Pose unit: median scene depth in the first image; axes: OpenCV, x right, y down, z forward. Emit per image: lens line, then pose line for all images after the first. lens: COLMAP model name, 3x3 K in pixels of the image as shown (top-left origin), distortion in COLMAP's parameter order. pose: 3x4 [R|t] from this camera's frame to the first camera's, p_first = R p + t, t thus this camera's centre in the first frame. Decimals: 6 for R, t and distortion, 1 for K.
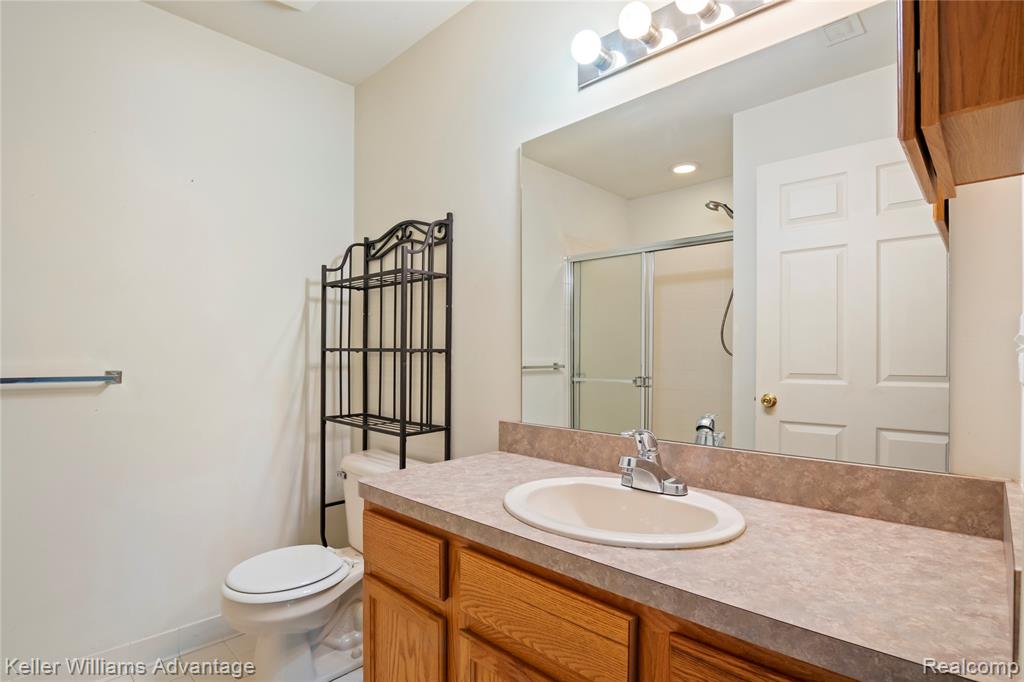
lens RADIAL K [[509.9, 0, 511.2], [0, 509.9, 347.0], [0, 0, 1]] dist [-0.015635, -0.003445]
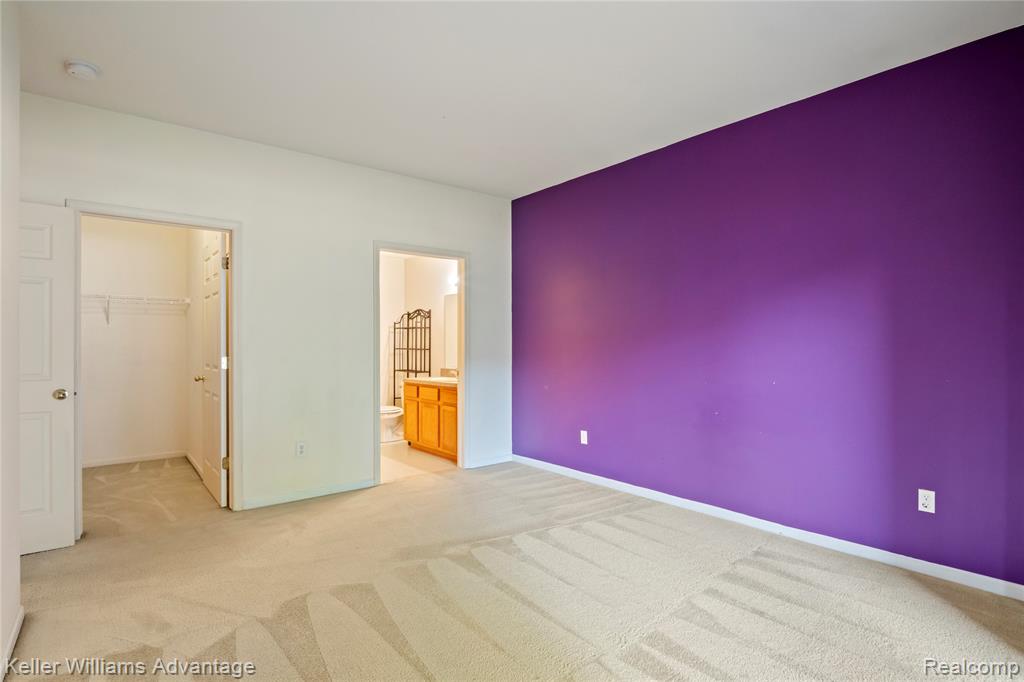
lens RADIAL K [[509.9, 0, 512.8], [0, 509.9, 341.9], [0, 0, 1]] dist [-0.015635, -0.003445]
pose [[0.993152, -0.000612, -0.116824, 0.726071], [0.000947, 0.999996, 0.002811, -0.044936], [0.116822, -0.002903, 0.993149, -2.047387]]
